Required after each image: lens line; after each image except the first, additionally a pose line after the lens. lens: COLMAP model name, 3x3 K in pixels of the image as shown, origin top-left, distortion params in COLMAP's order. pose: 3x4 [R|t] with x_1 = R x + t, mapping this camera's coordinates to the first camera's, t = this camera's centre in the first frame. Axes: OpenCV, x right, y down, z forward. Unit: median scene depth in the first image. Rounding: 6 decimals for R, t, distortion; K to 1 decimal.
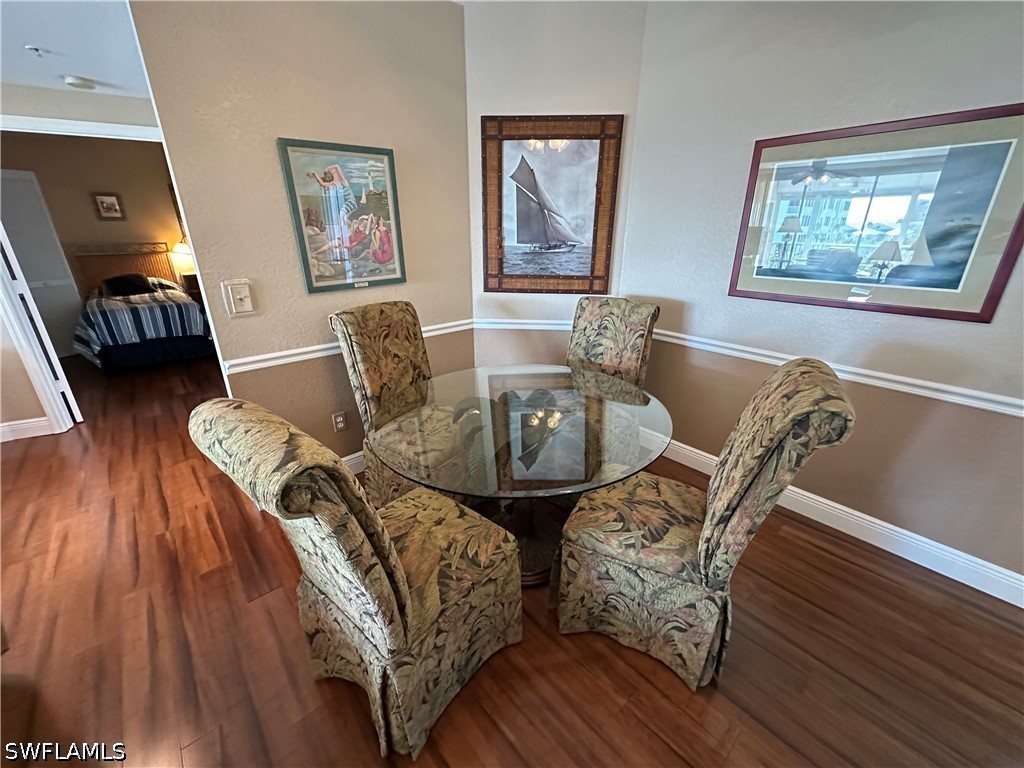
lens RADIAL K [[408.5, 0, 514.2], [0, 408.5, 385.7], [0, 0, 1]] dist [-0.003852, 0.000486]
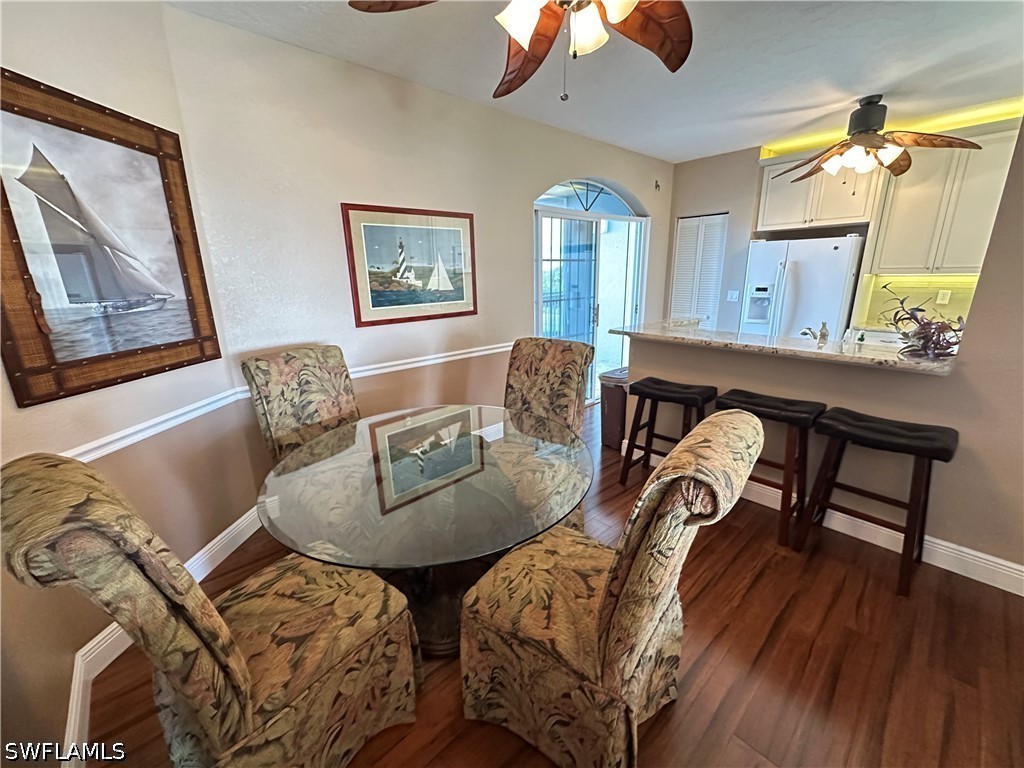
lens RADIAL K [[408.5, 0, 512.5], [0, 408.5, 384.3], [0, 0, 1]] dist [-0.003852, 0.000486]
pose [[-0.004126, -0.266070, 0.963945, -0.576567], [0.377592, 0.892178, 0.247877, -0.175249], [-0.925963, 0.365001, 0.096785, 0.471760]]
